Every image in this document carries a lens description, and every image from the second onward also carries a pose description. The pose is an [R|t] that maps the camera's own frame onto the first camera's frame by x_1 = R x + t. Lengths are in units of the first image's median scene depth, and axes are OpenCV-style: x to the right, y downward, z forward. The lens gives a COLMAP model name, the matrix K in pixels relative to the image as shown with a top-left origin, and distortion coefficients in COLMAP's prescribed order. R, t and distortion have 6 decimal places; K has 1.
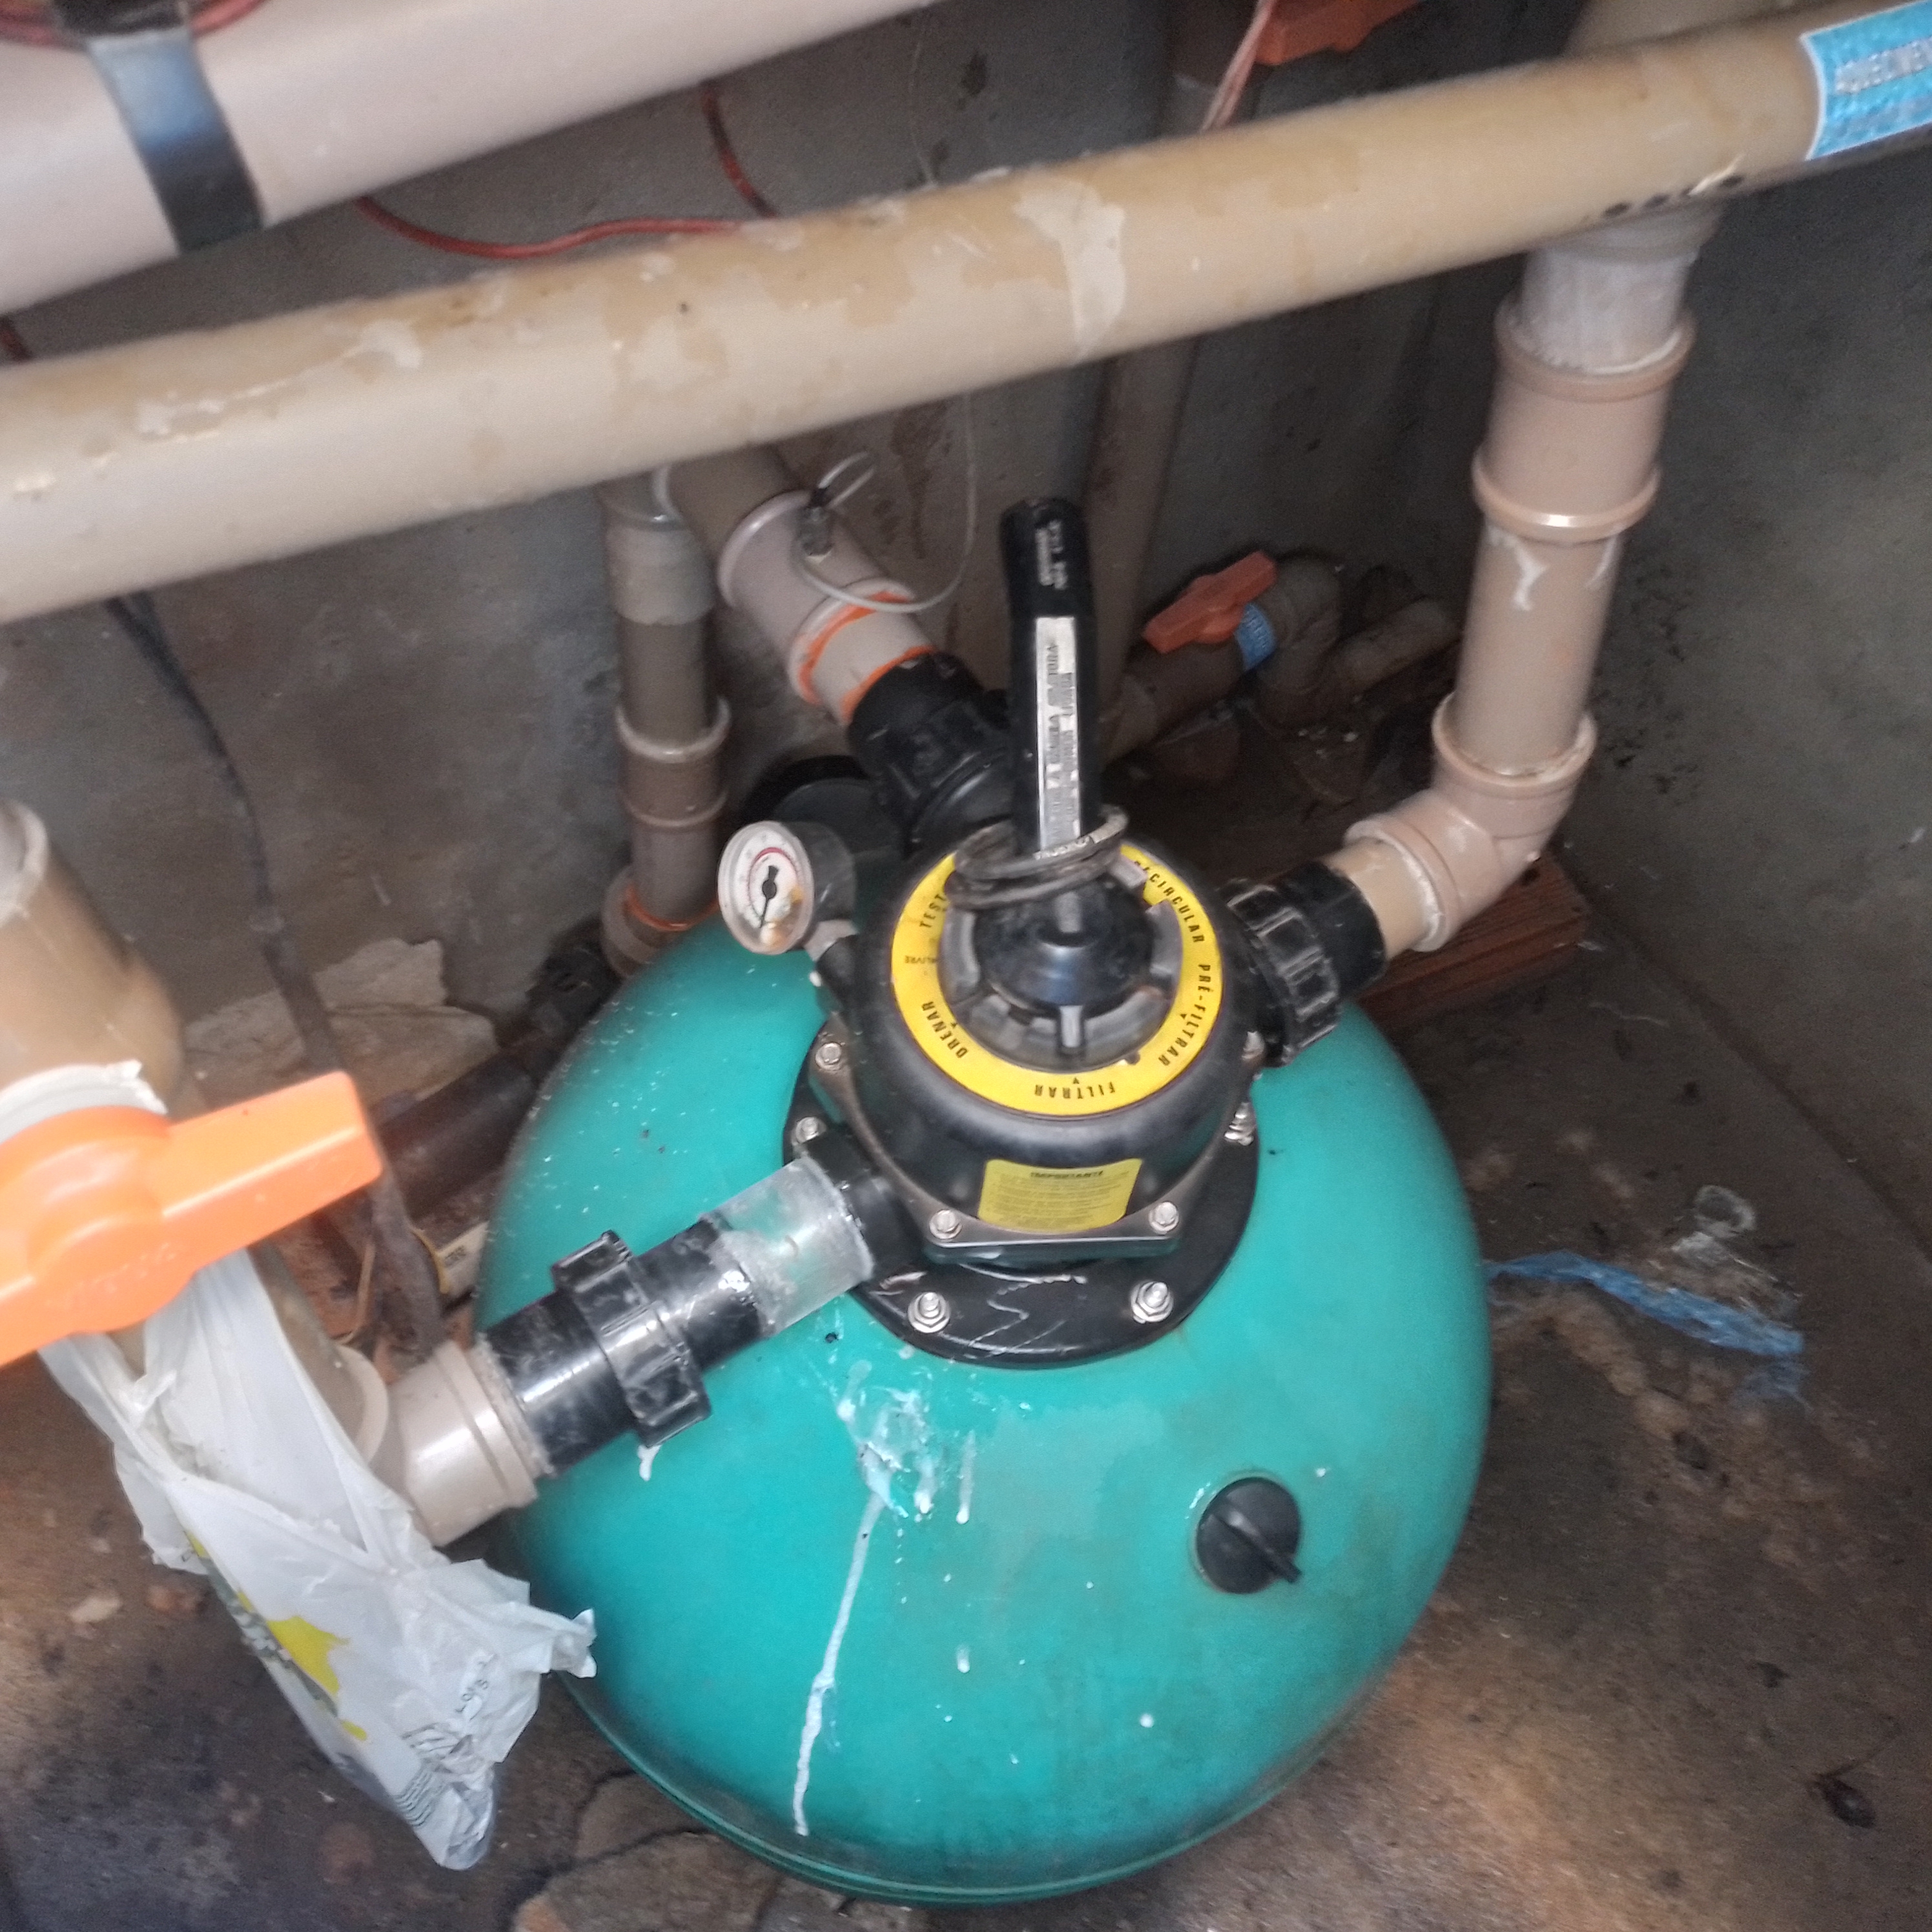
lens RADIAL K [[1885.1, 0, 963.5], [0, 1885.1, 980.9], [0, 0, 1]] dist [0.108020, -0.212292]
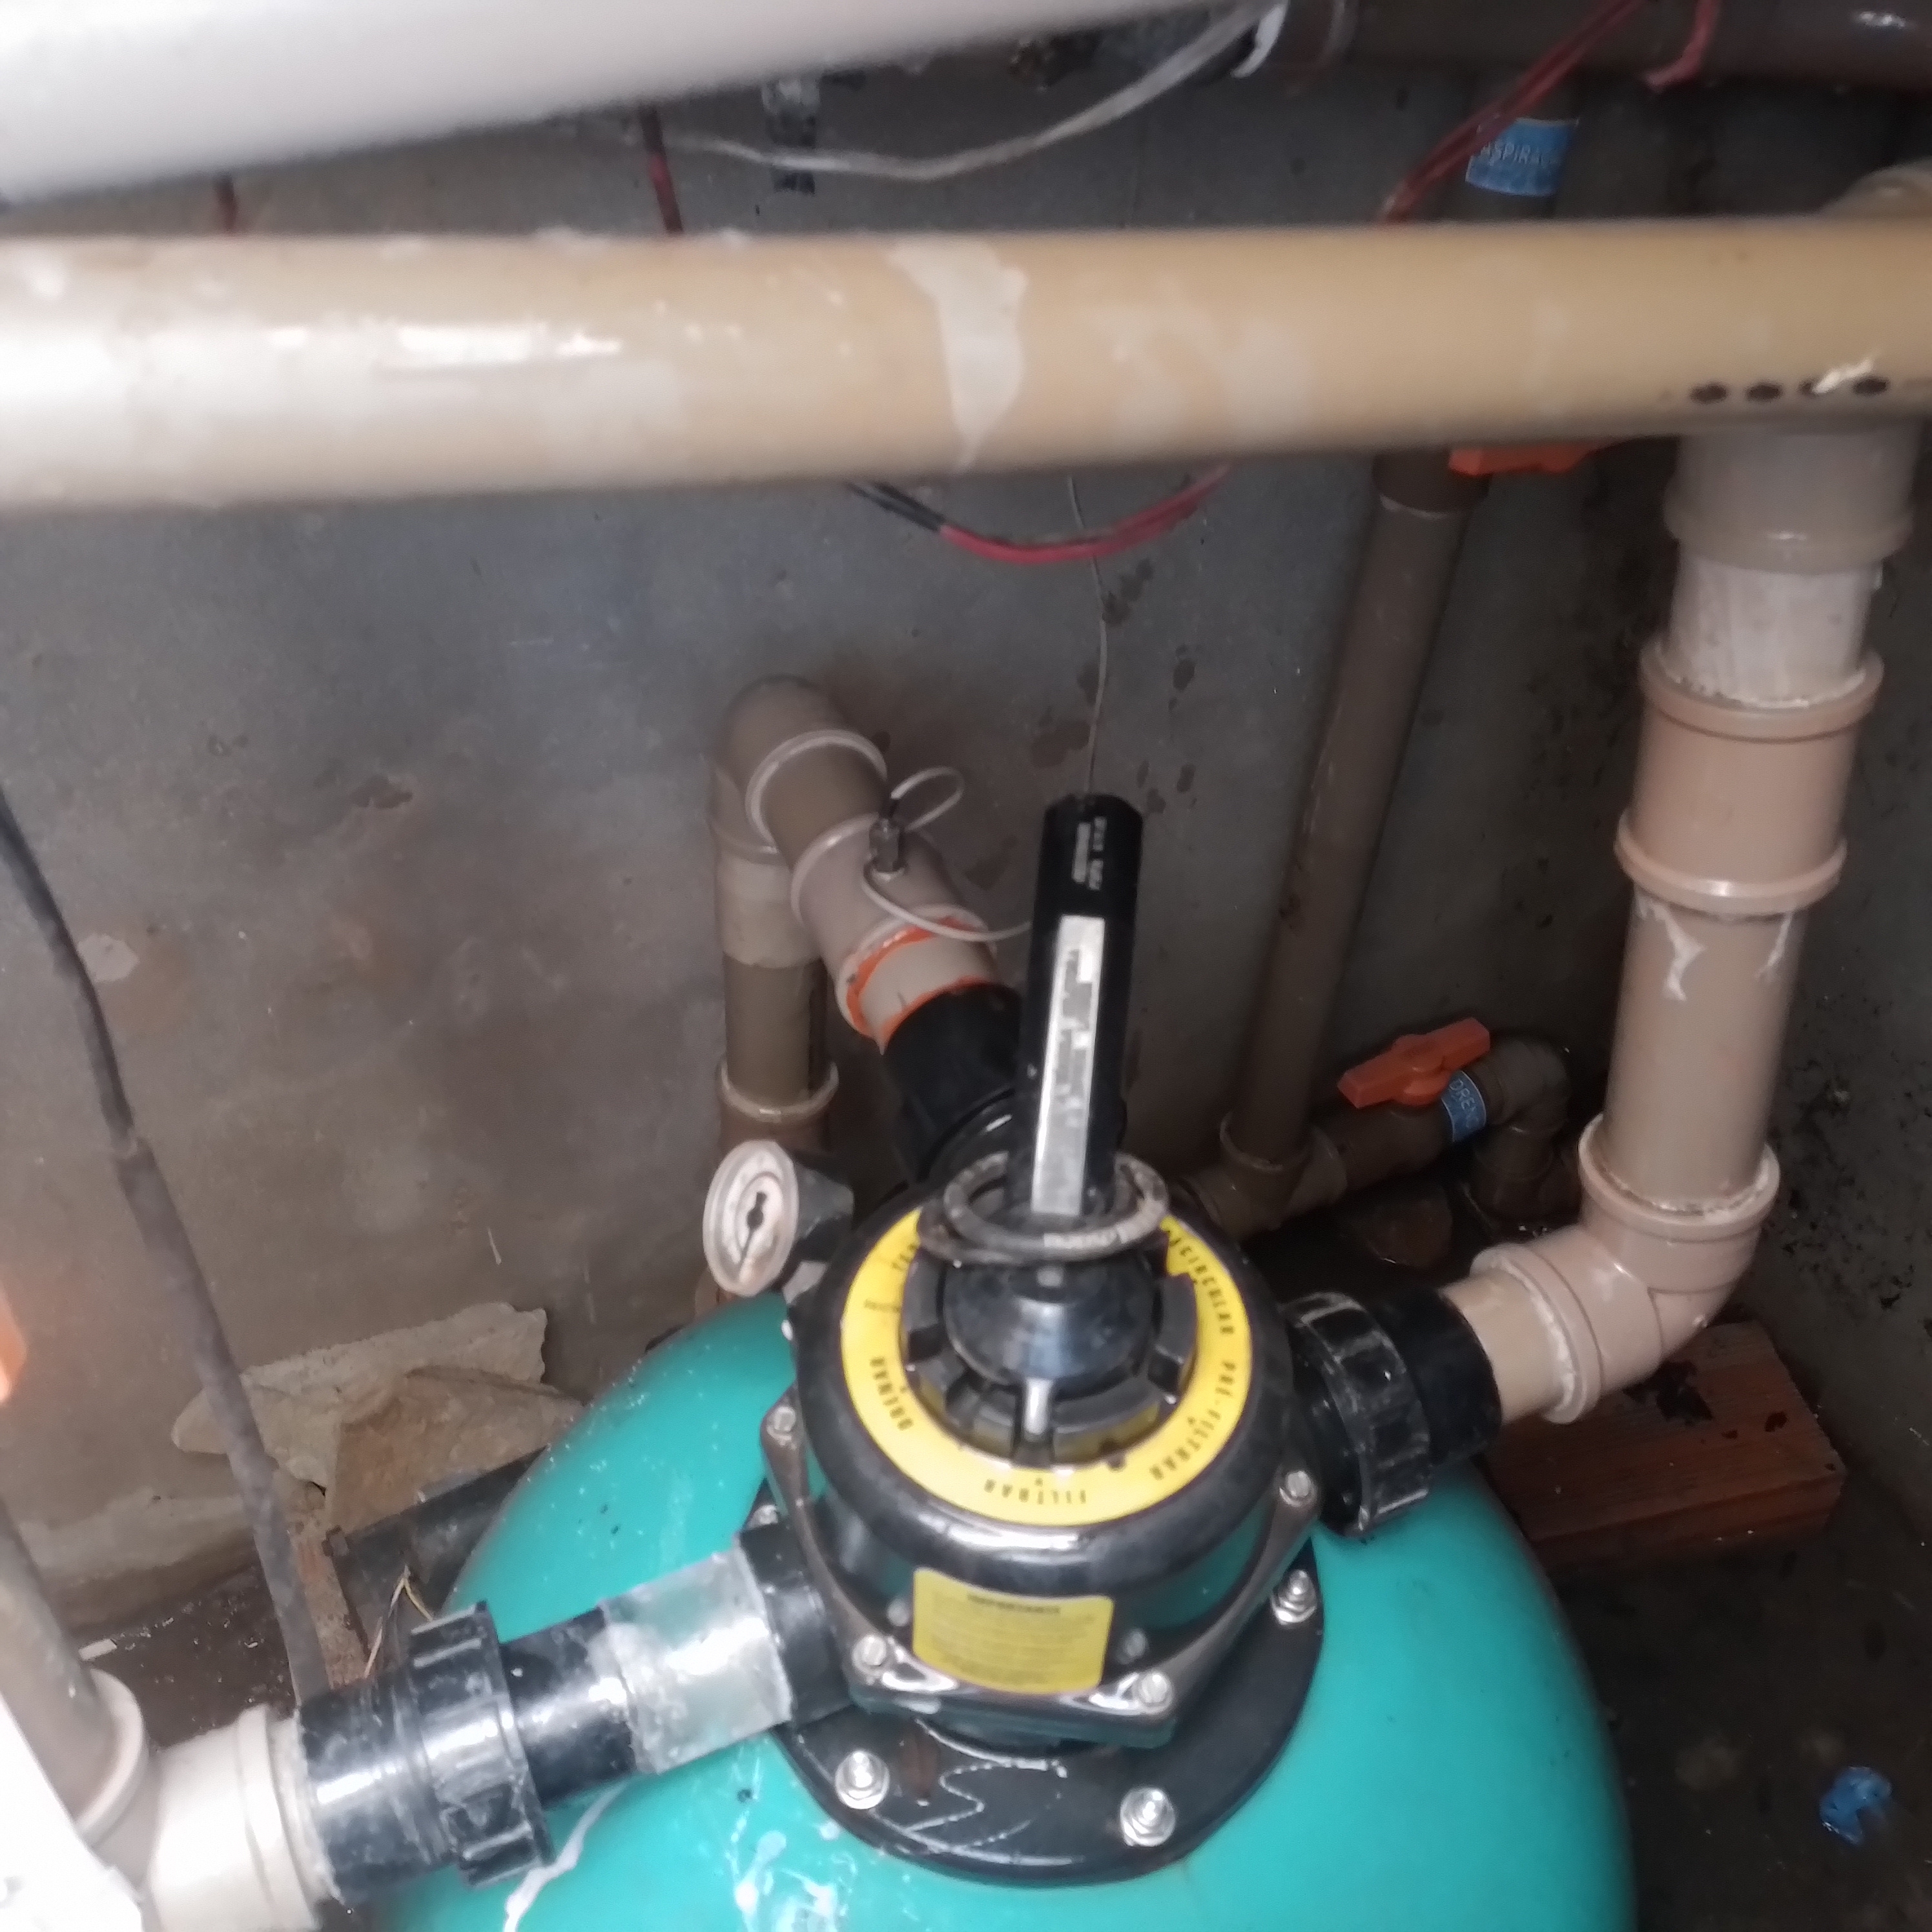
lens RADIAL K [[1877.2, 0, 959.1], [0, 1877.2, 982.9], [0, 0, 1]] dist [0.110563, -0.223519]
pose [[0.981094, 0.107324, -0.161050, 0.113702], [-0.145148, 0.958470, -0.245494, 0.045054], [0.128014, 0.264229, 0.955927, 0.158303]]
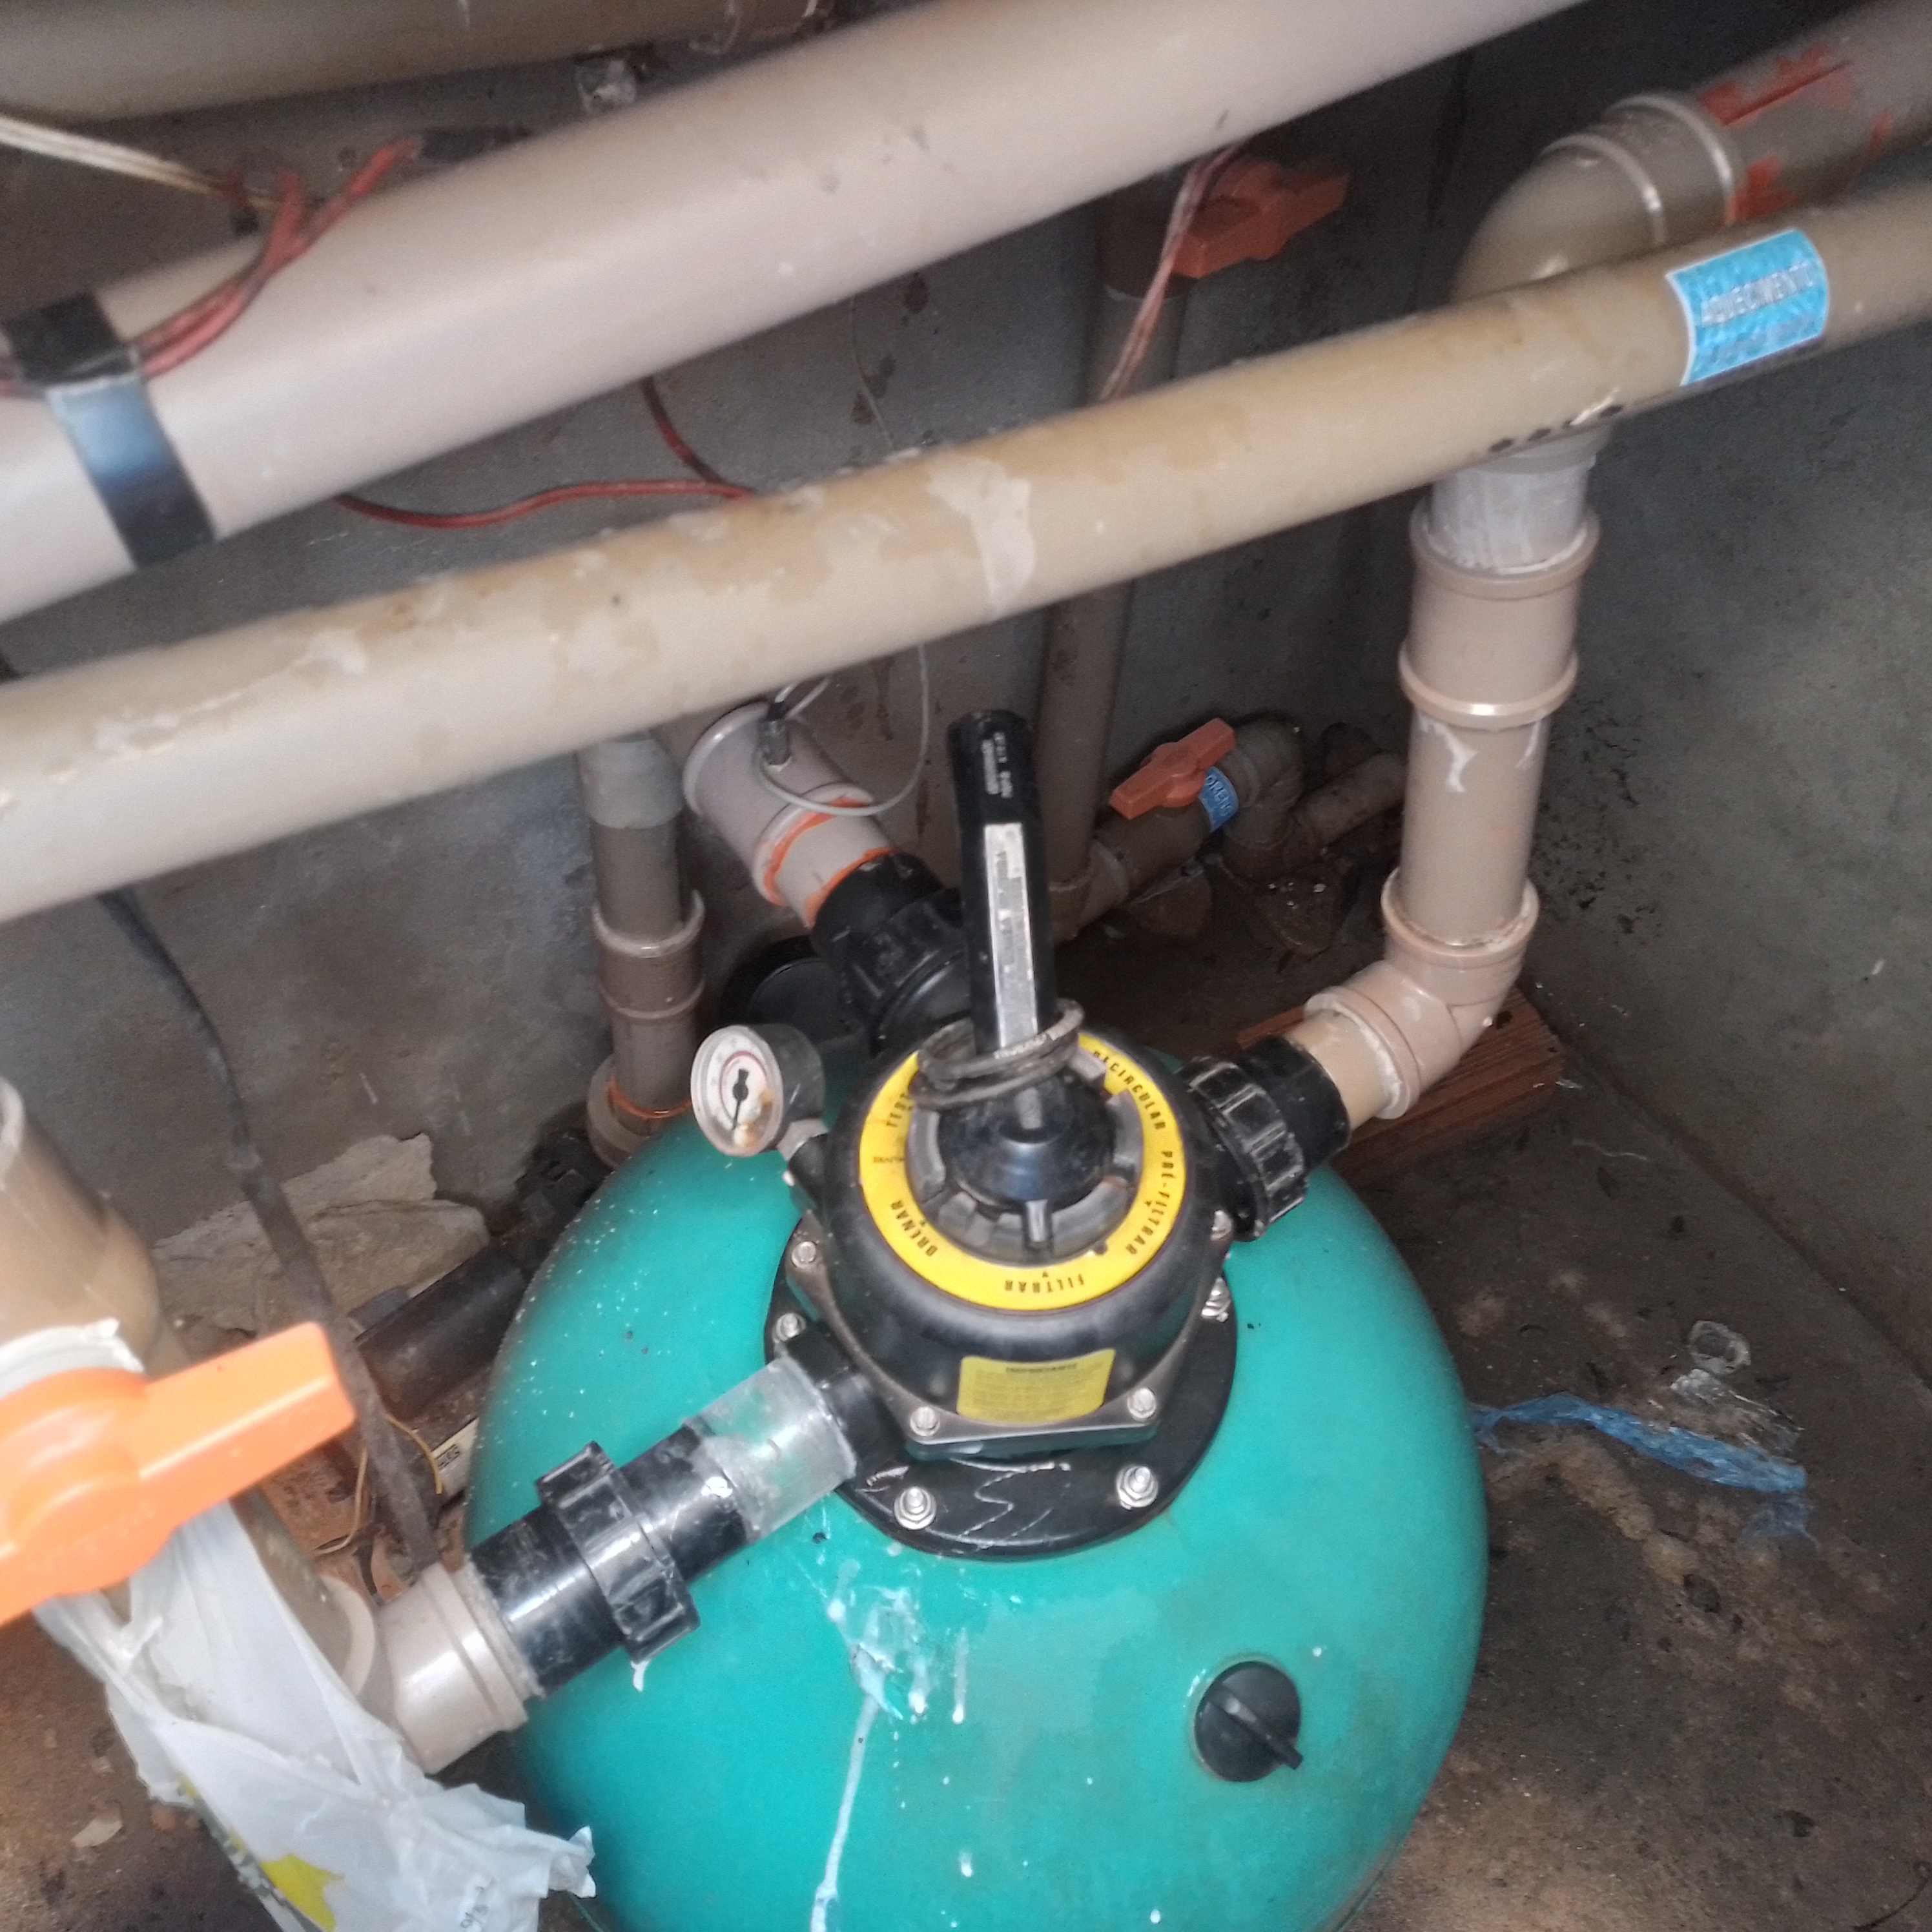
lens RADIAL K [[1877.2, 0, 959.1], [0, 1877.2, 982.9], [0, 0, 1]] dist [0.110563, -0.223519]
pose [[0.998957, -0.045629, 0.001429, 0.016218], [0.045607, 0.996104, -0.075473, -0.024746], [0.002020, 0.075459, 0.997147, -0.018068]]
